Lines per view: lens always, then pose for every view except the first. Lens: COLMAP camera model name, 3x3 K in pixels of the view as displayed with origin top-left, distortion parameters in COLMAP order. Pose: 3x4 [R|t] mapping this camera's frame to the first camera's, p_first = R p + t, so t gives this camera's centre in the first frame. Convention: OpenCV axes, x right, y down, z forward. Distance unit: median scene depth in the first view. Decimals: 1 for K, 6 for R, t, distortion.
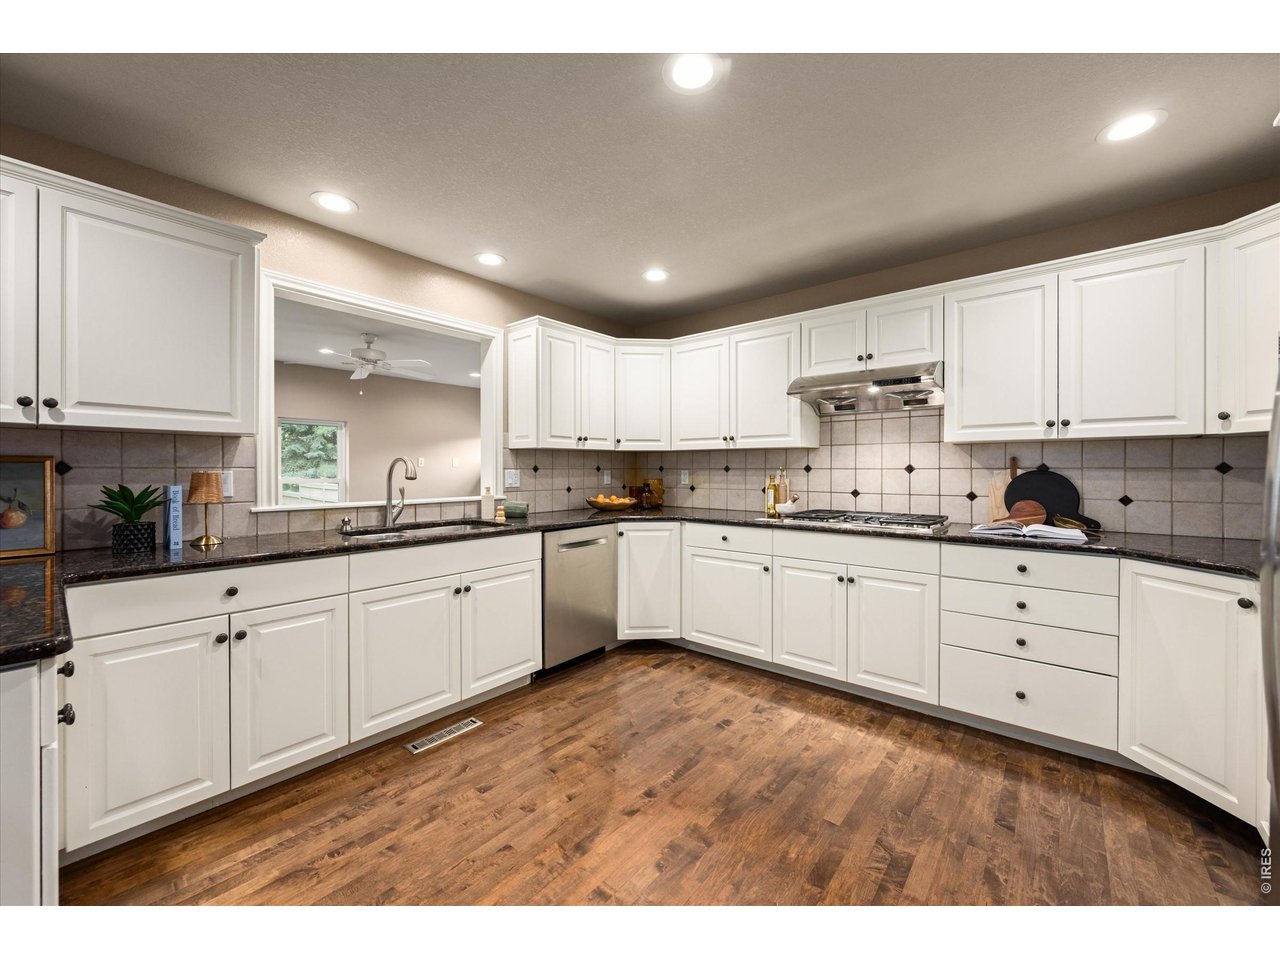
lens RADIAL K [[502.4, 0, 643.5], [0, 502.4, 468.6], [0, 0, 1]] dist [-0.000590, -0.000160]
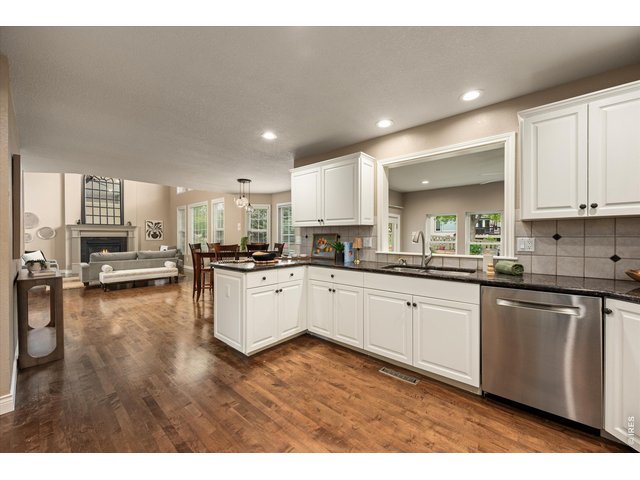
lens RADIAL K [[251.2, 0, 317.2], [0, 251.2, 239.4], [0, 0, 1]] dist [-0.000590, -0.000160]
pose [[-0.025988, 0.008169, -0.999629, 0.492531], [0.000392, 0.999967, 0.008161, 0.001441], [0.999662, -0.000180, -0.025991, 0.619710]]
